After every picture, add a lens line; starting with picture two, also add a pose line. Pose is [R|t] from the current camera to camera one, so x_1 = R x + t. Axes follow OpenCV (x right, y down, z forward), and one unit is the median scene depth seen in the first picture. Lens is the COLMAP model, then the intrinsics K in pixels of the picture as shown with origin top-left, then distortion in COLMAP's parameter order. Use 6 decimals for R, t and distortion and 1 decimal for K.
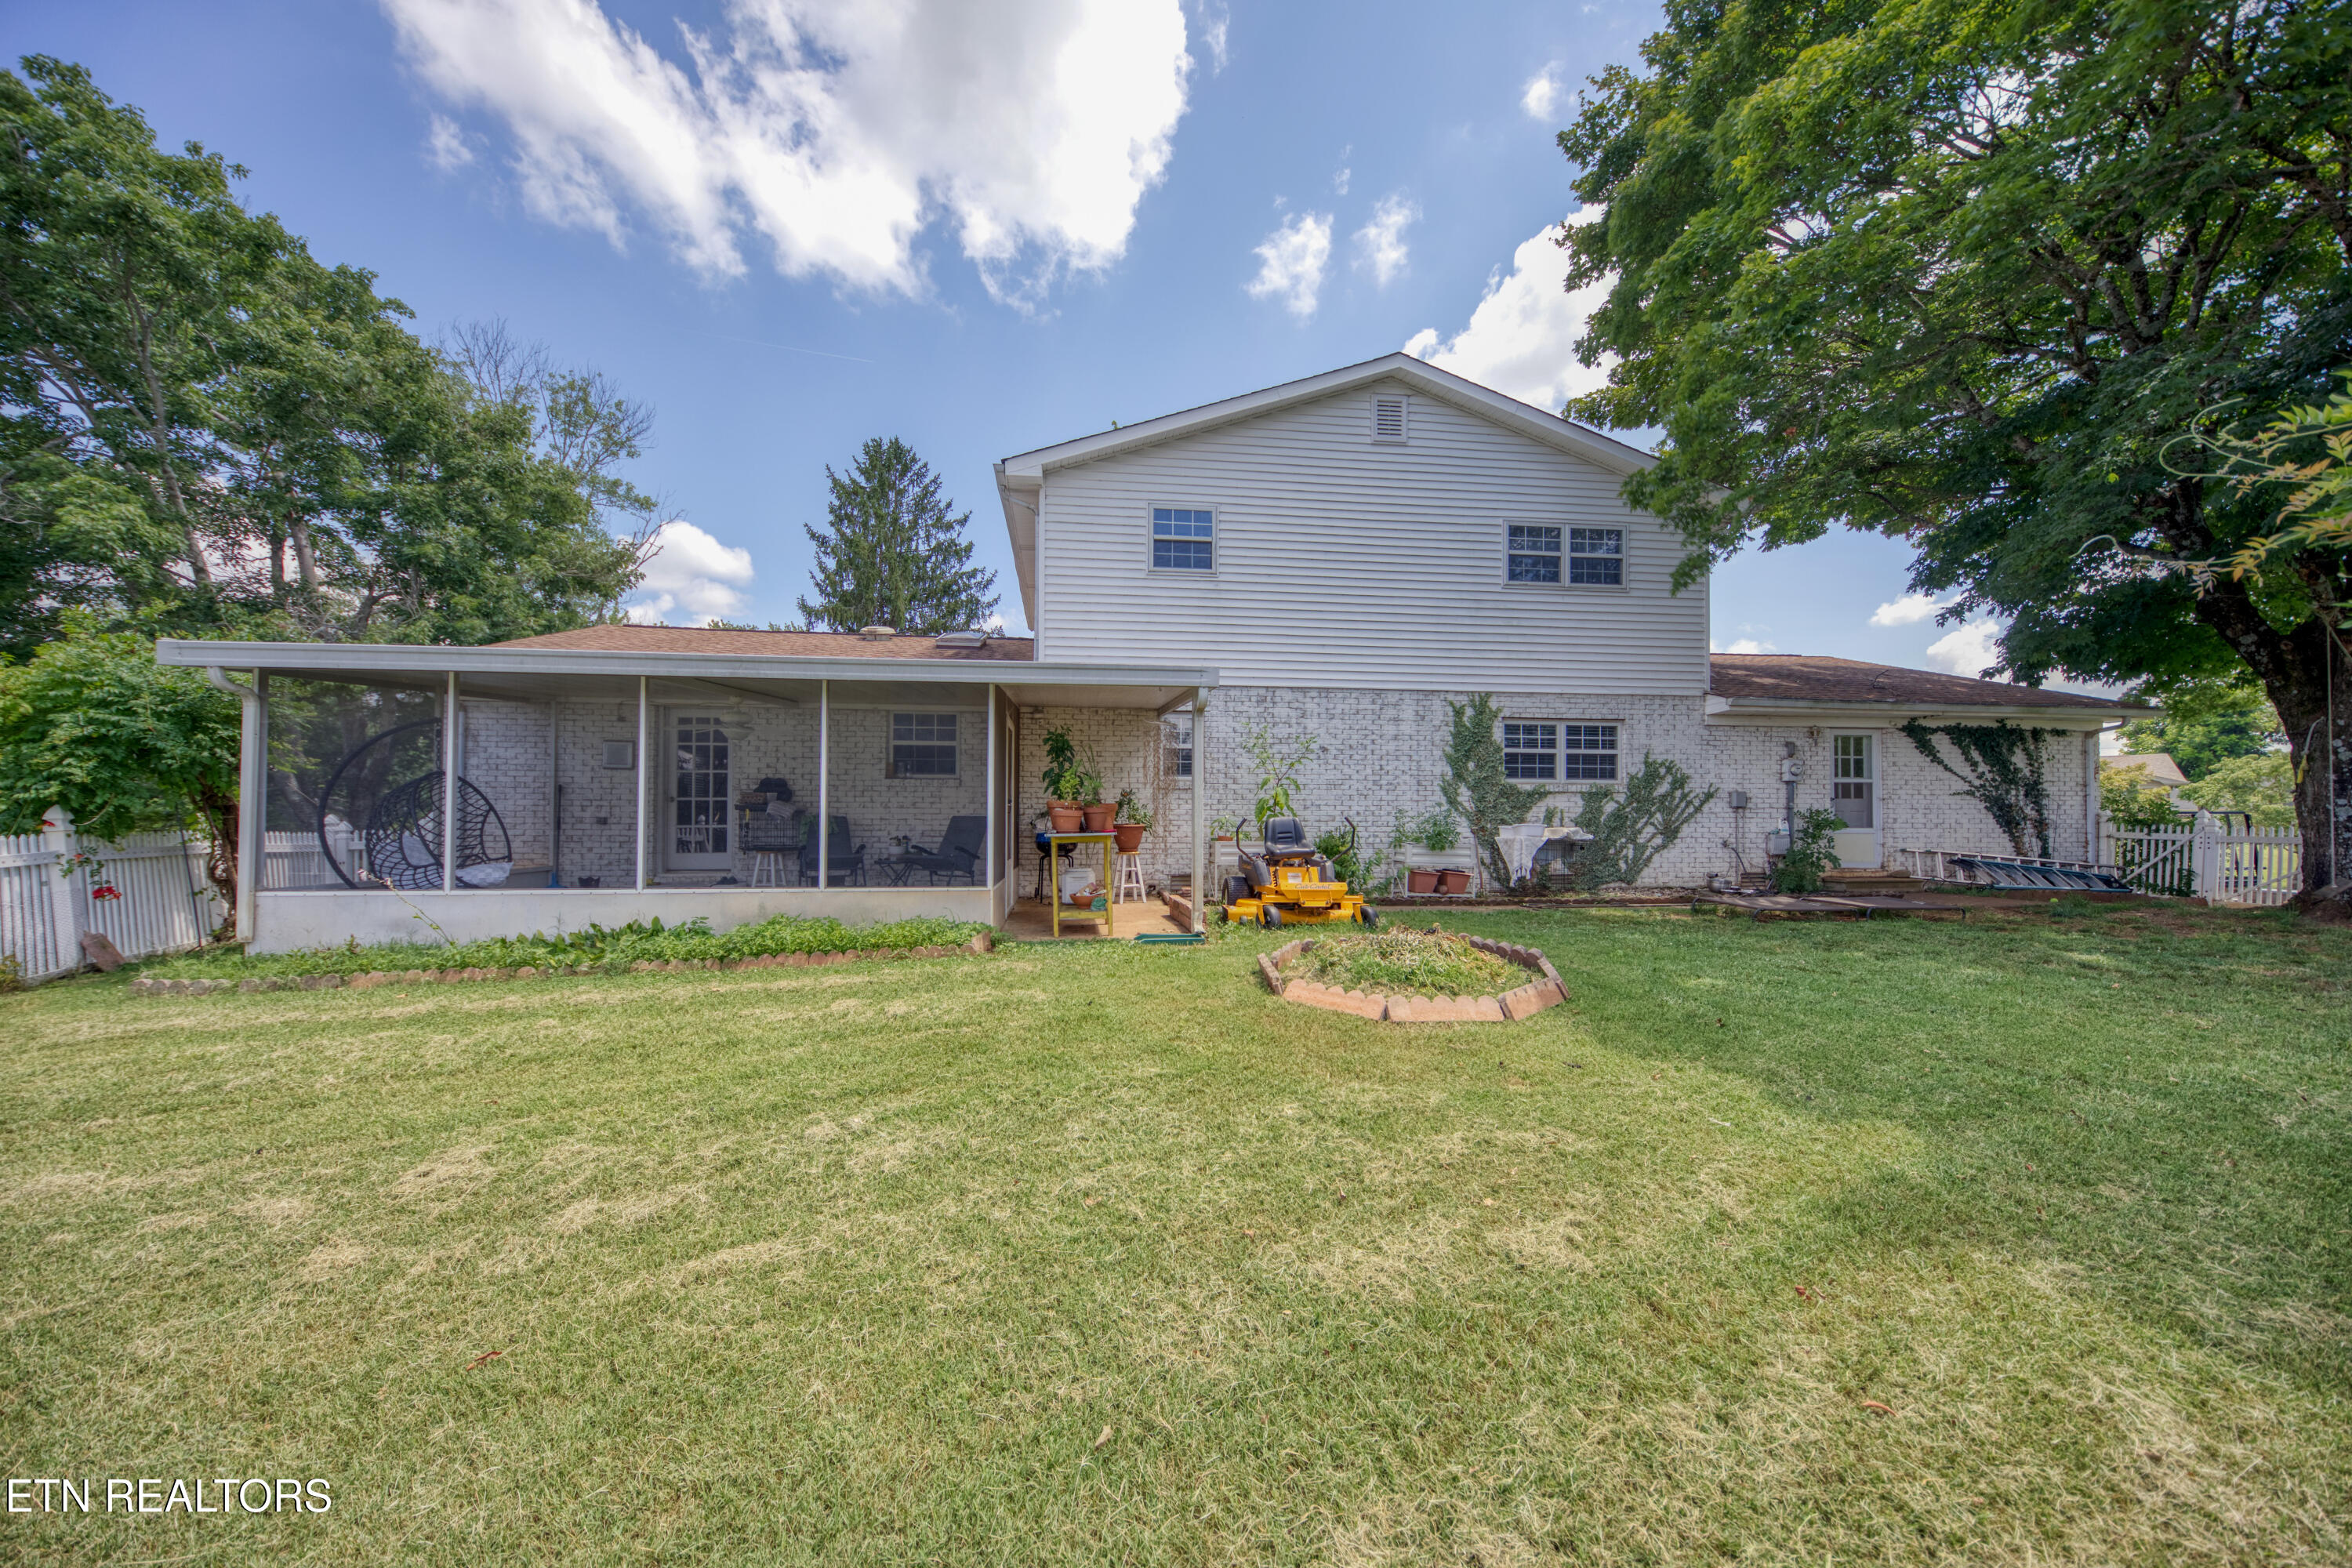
lens RADIAL K [[800.5, 0, 1167.8], [0, 800.5, 798.7], [0, 0, 1]] dist [0.010671, -0.001008]
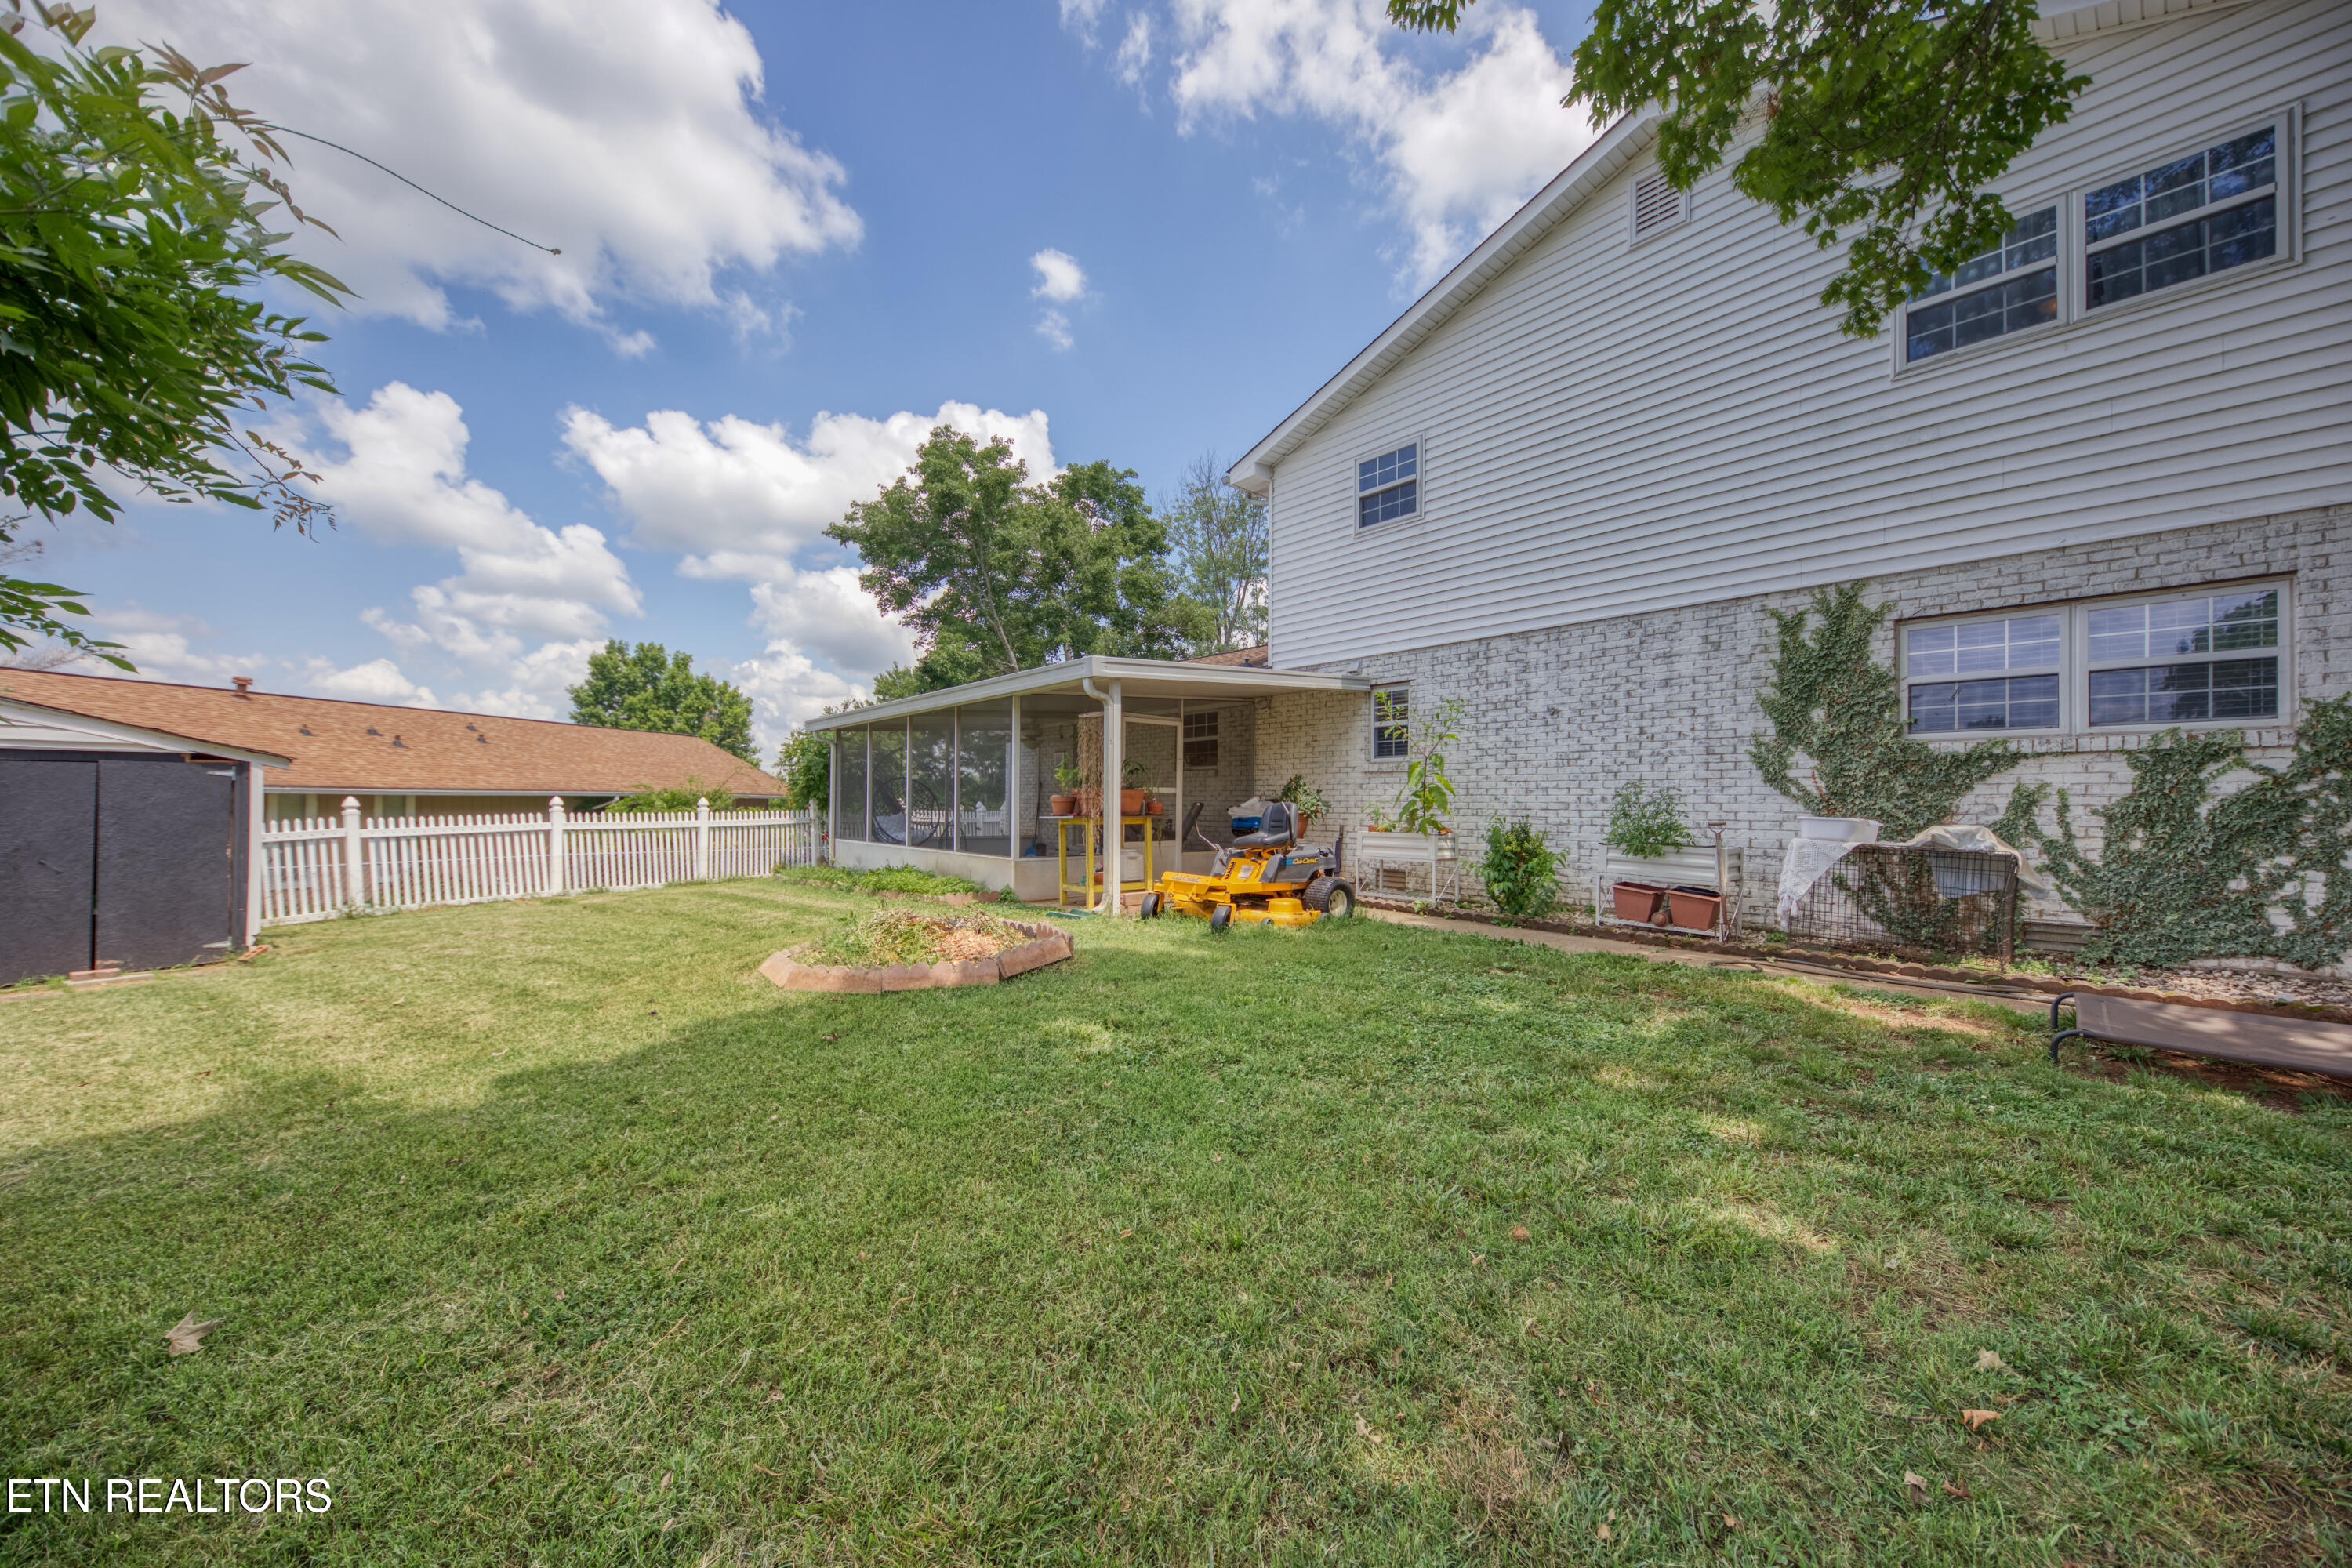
lens RADIAL K [[800.5, 0, 1167.6], [0, 800.5, 785.6], [0, 0, 1]] dist [0.010671, -0.001008]
pose [[0.589874, -0.018772, -0.807277, 0.568332], [0.014206, 0.999816, -0.012869, 0.010049], [0.807370, -0.003877, 0.590033, 0.282483]]
